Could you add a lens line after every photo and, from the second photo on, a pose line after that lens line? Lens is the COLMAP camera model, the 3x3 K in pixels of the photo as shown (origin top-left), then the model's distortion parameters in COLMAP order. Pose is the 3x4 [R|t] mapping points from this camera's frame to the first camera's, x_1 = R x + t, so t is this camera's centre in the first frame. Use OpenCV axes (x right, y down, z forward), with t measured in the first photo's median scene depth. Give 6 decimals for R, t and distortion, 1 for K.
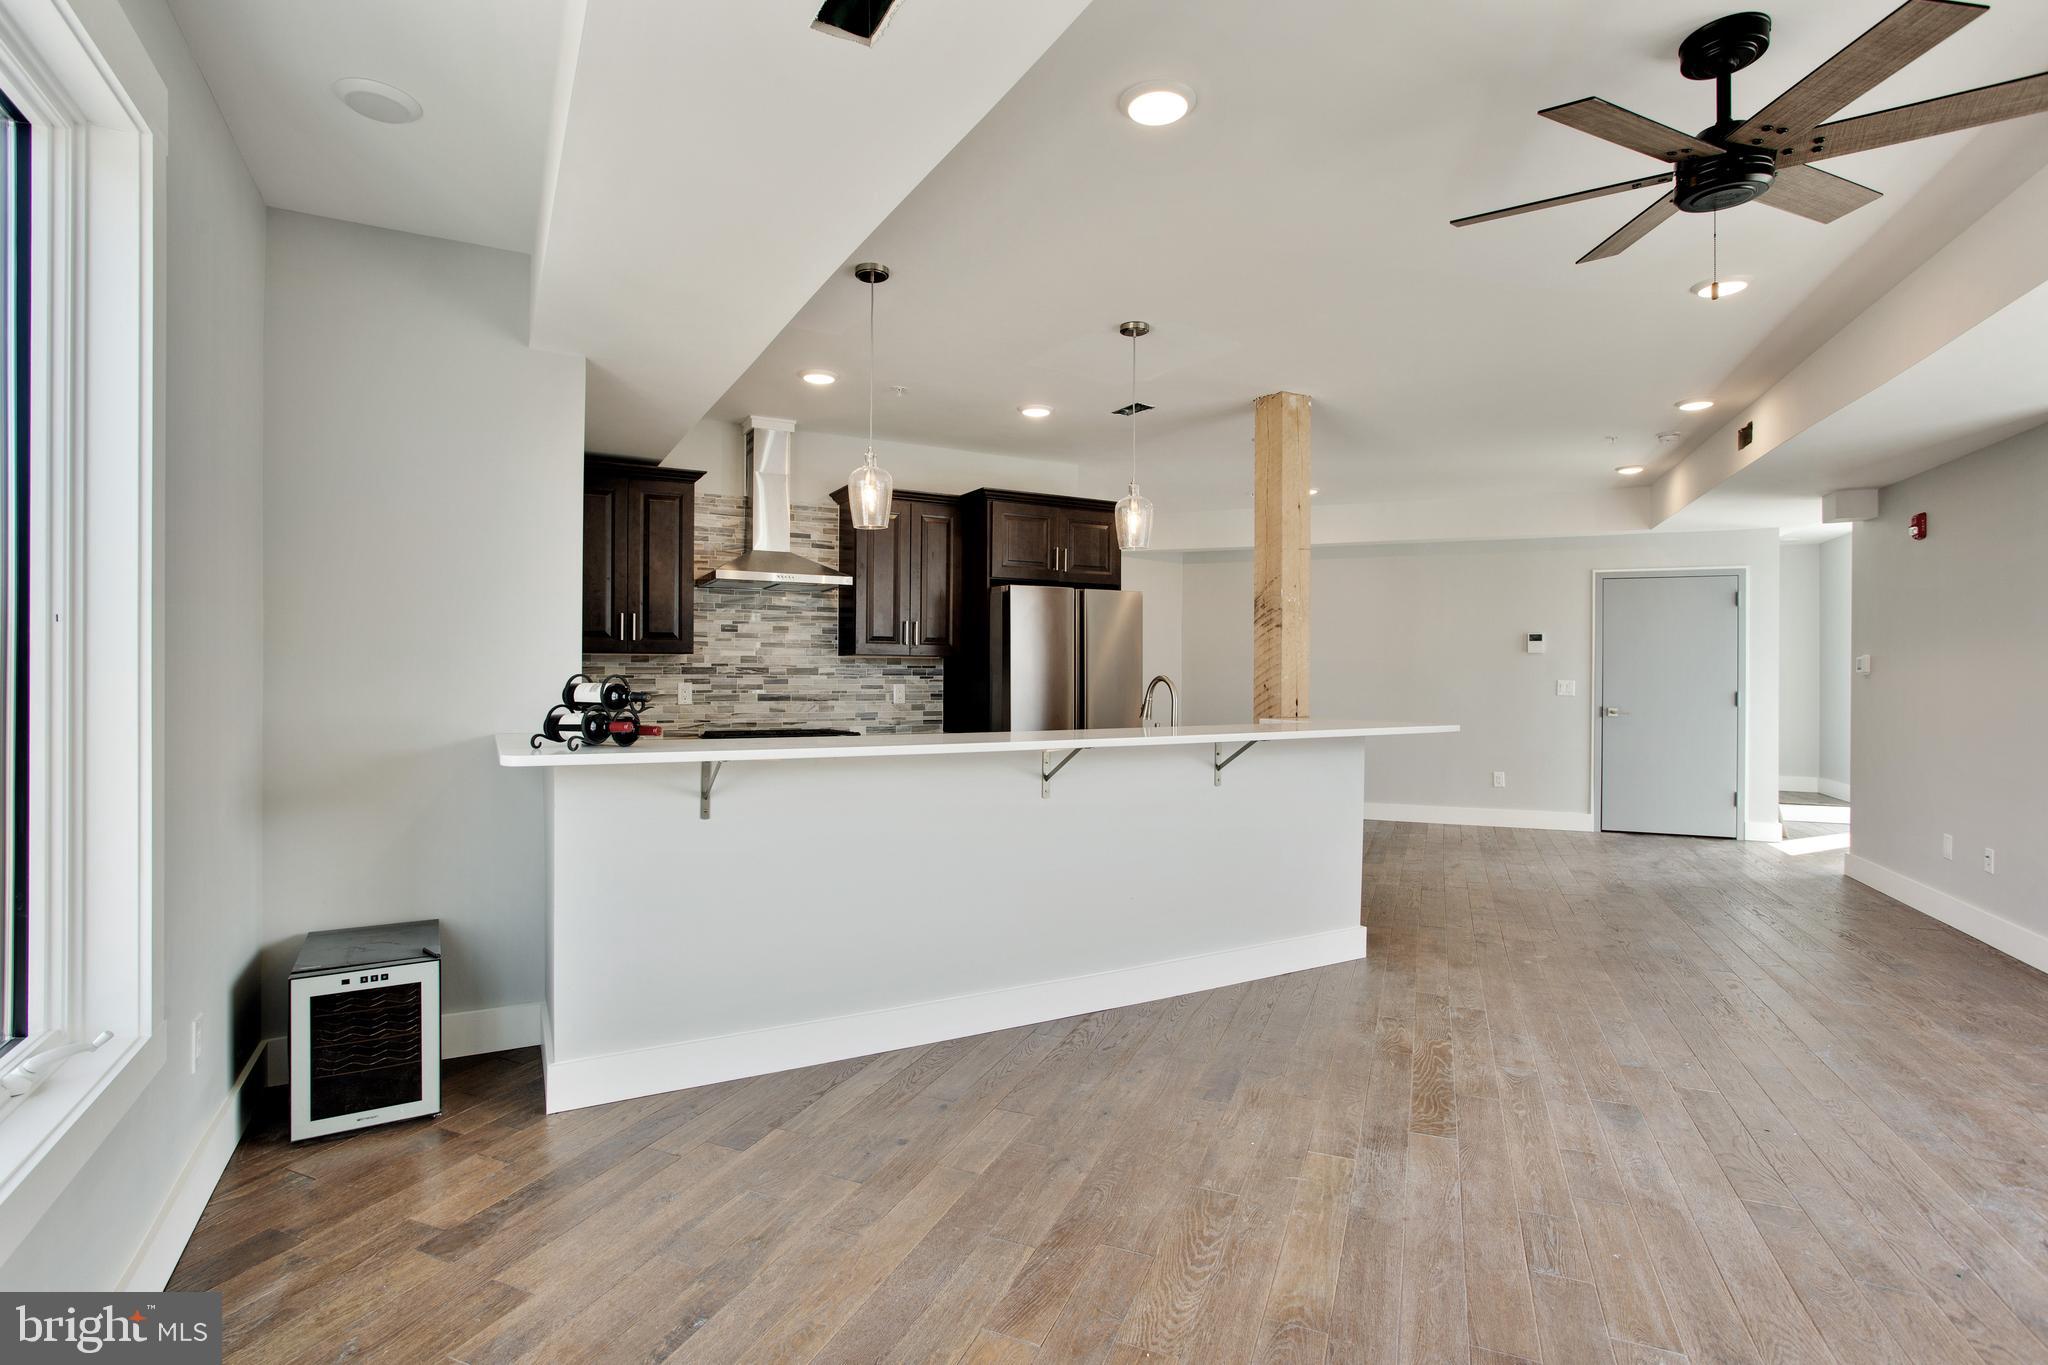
lens RADIAL K [[995.4, 0, 1005.5], [0, 995.4, 670.8], [0, 0, 1]] dist [-0.043880, 0.023627]
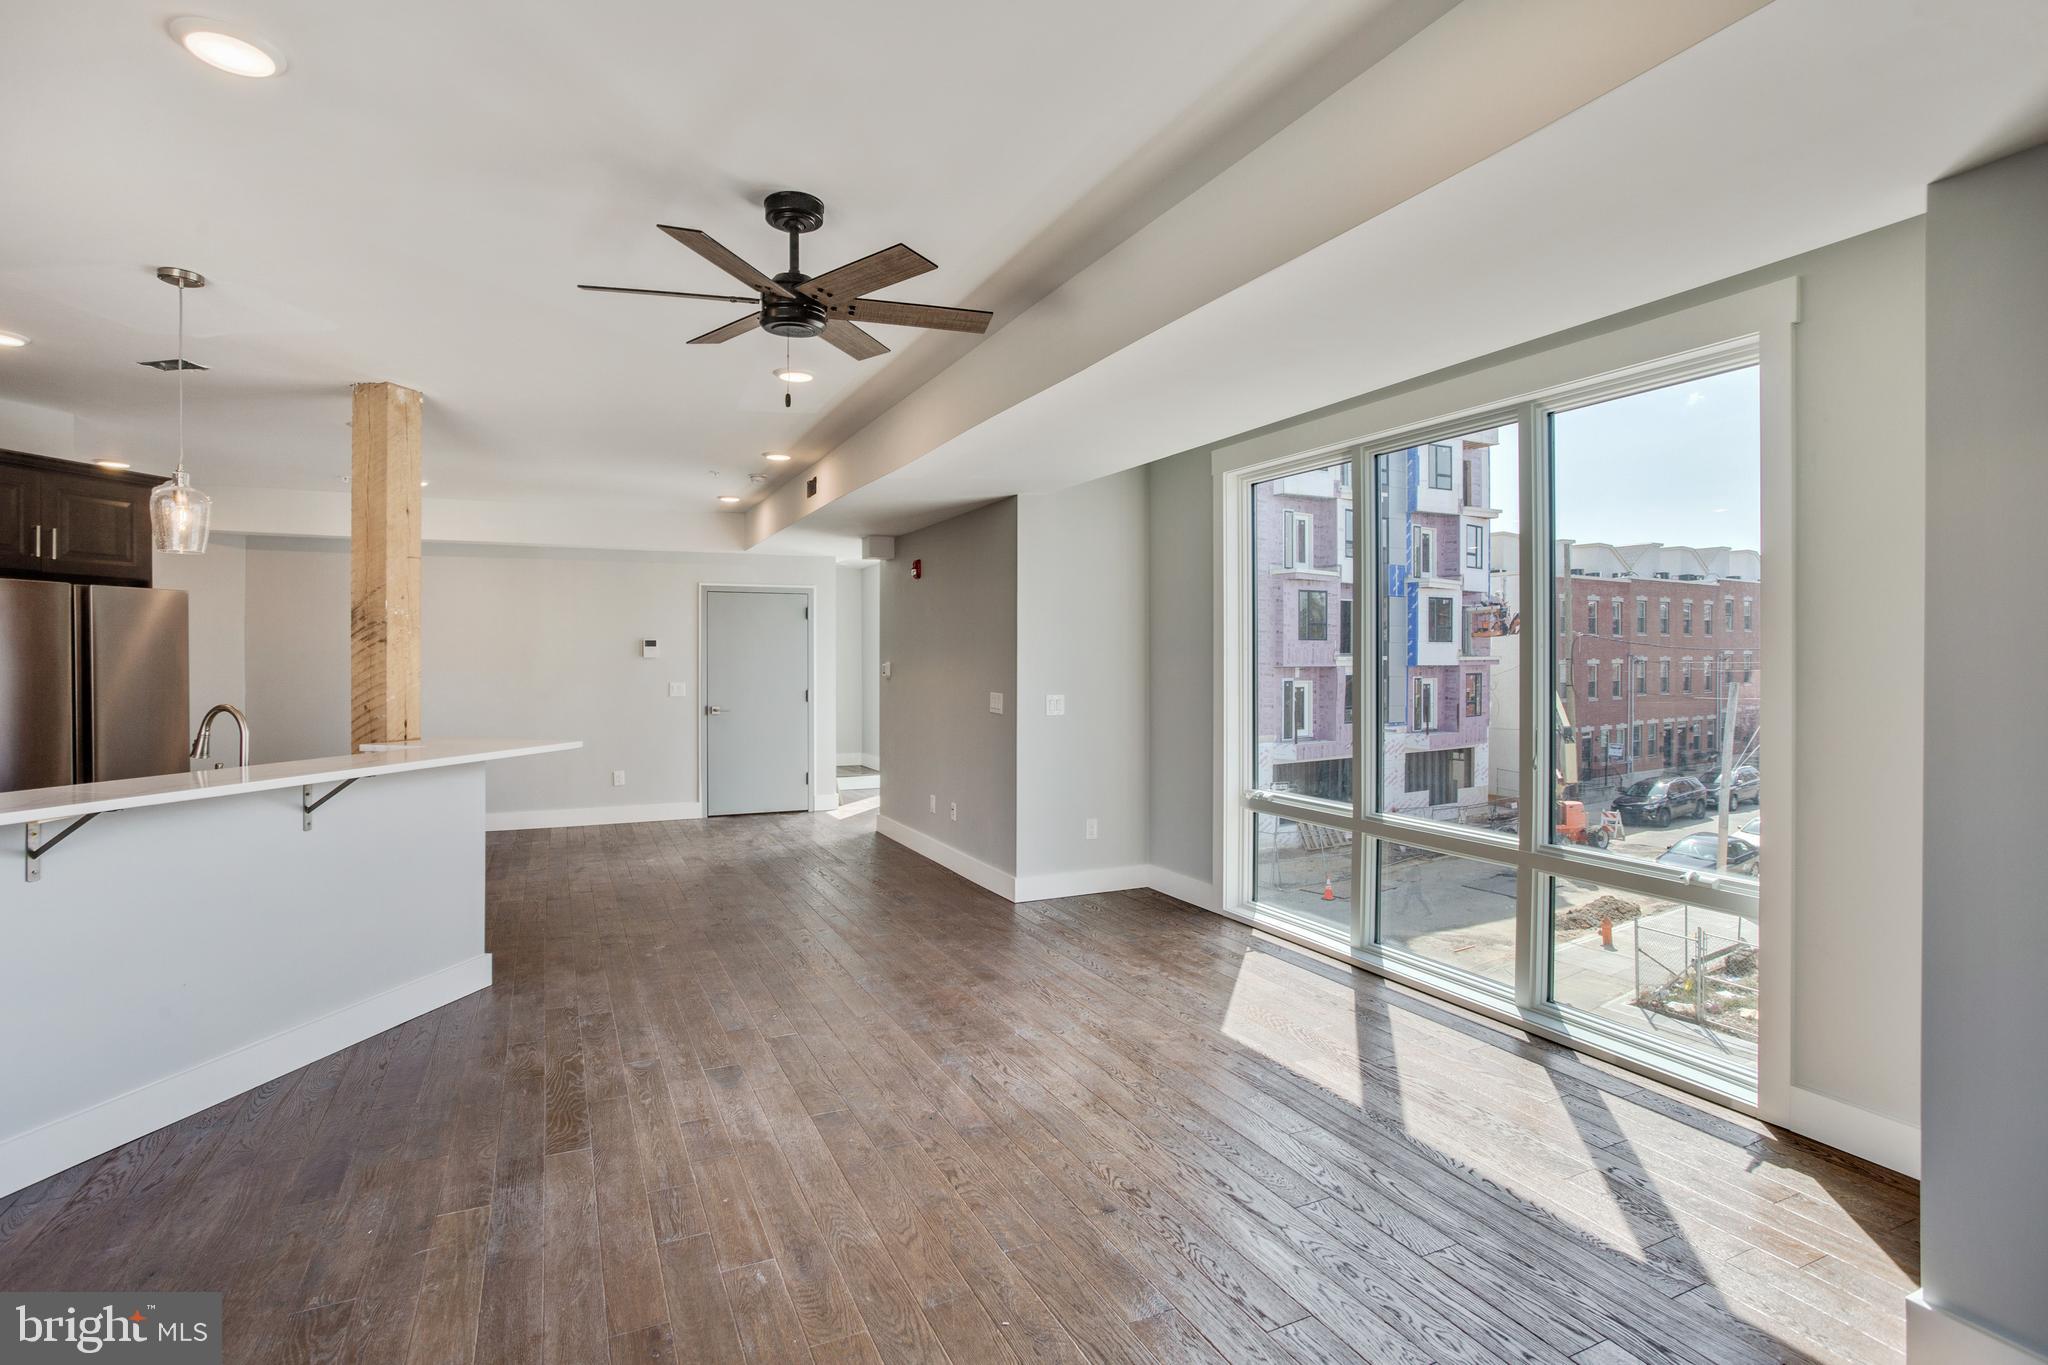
lens RADIAL K [[995.4, 0, 1021.3], [0, 995.4, 666.3], [0, 0, 1]] dist [-0.043880, 0.023627]
pose [[0.658409, -0.008817, 0.752609, -0.014950], [0.003600, 0.999957, 0.008565, -0.027385], [-0.752652, -0.002930, 0.658412, -0.026971]]
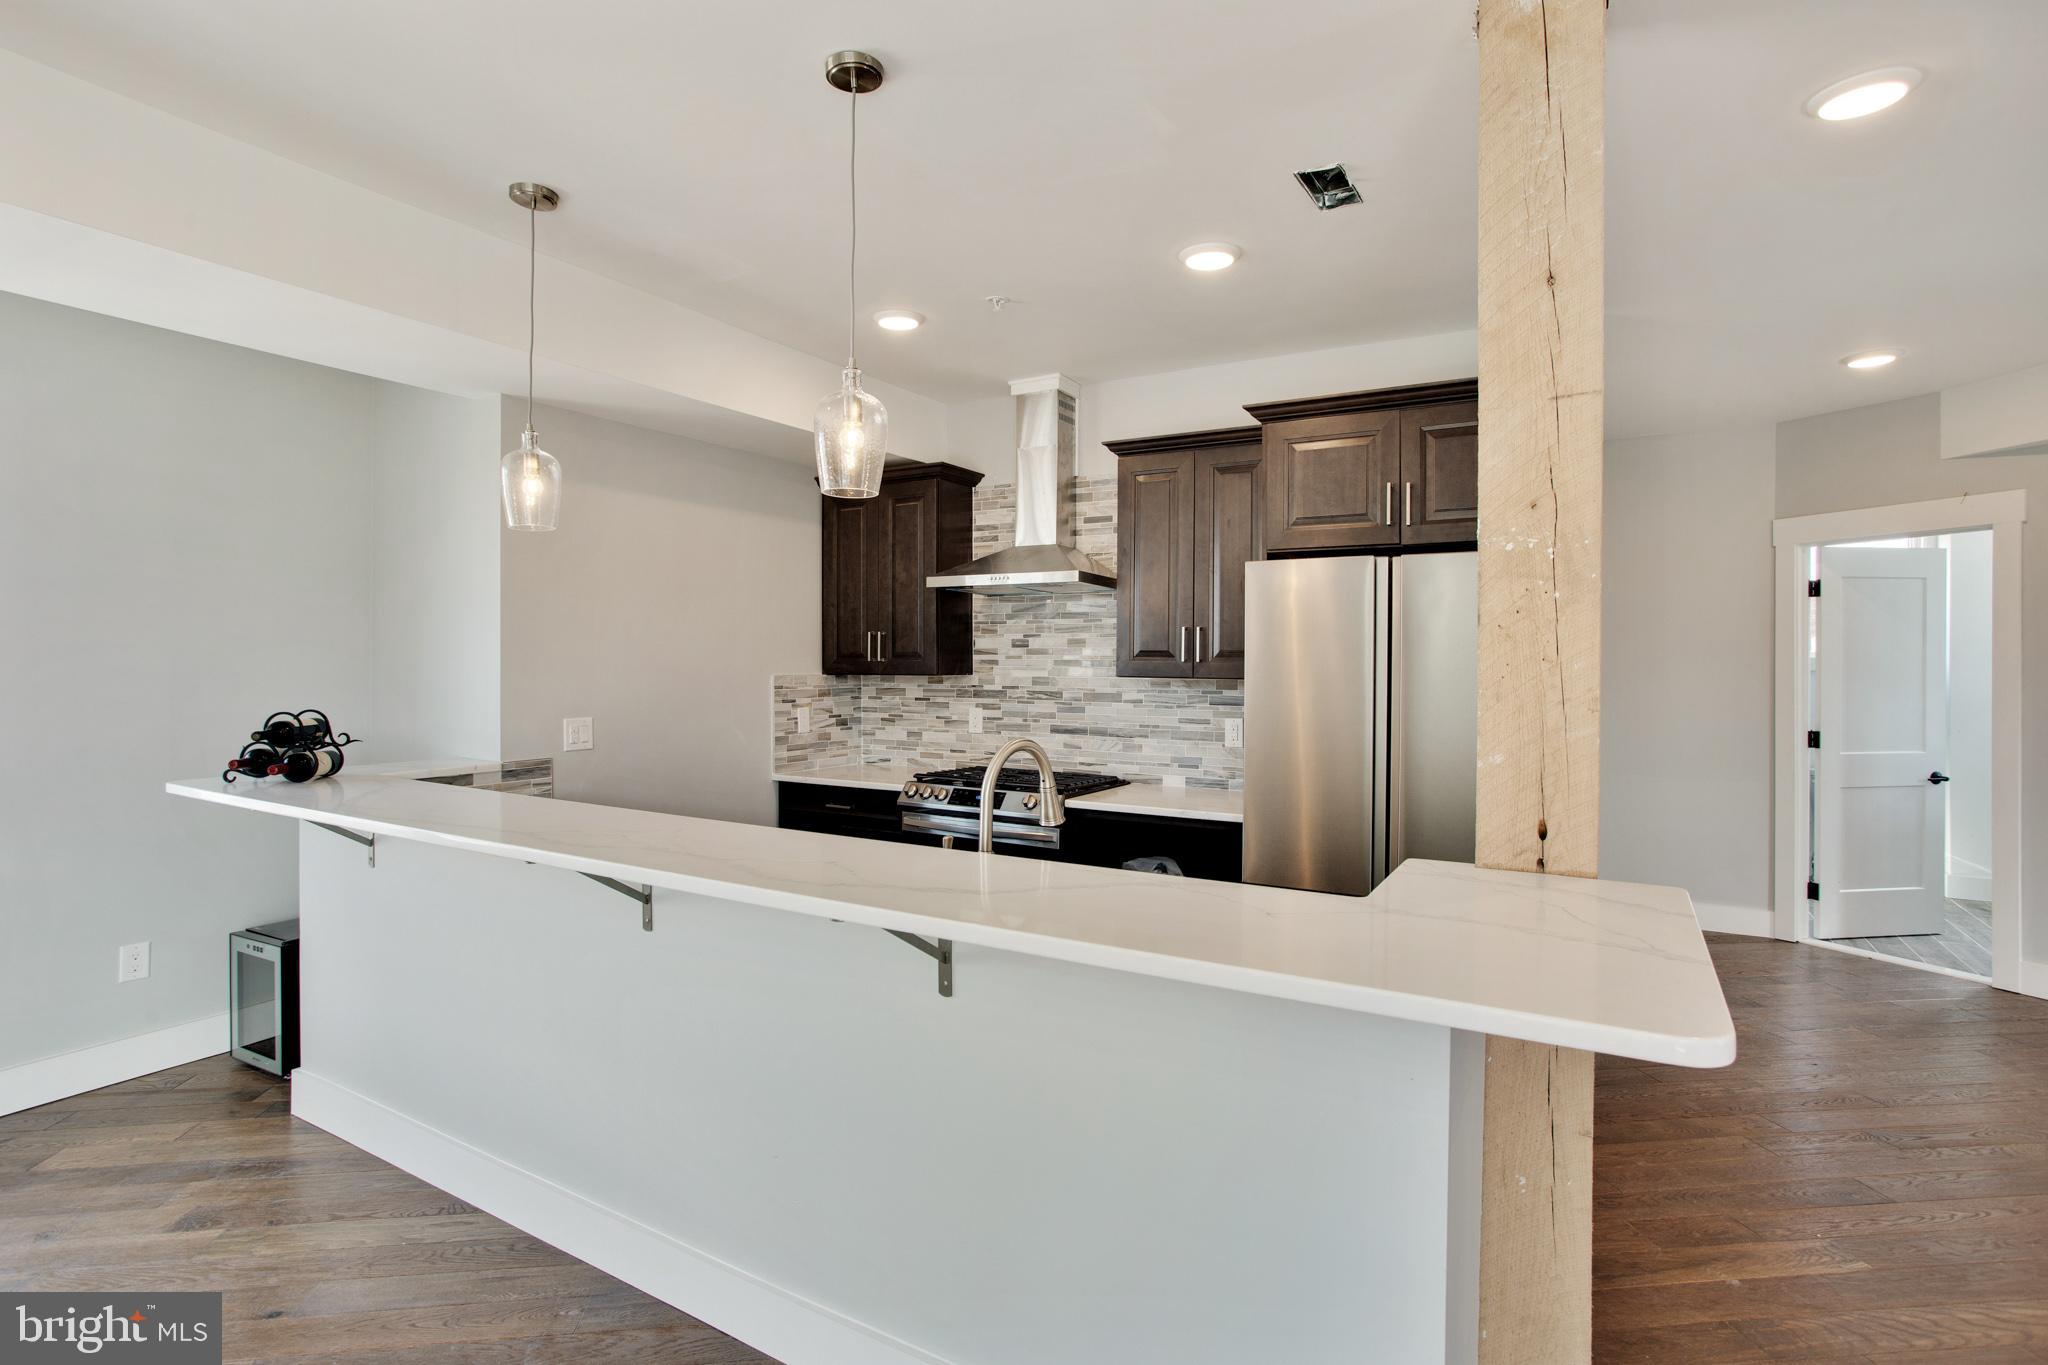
lens RADIAL K [[995.4, 0, 1007.2], [0, 995.4, 676.8], [0, 0, 1]] dist [-0.043880, 0.023627]
pose [[0.508971, 0.009630, -0.860730, 0.493919], [-0.002668, 0.999950, 0.009610, -0.026300], [0.860780, -0.002595, 0.508971, 0.647367]]
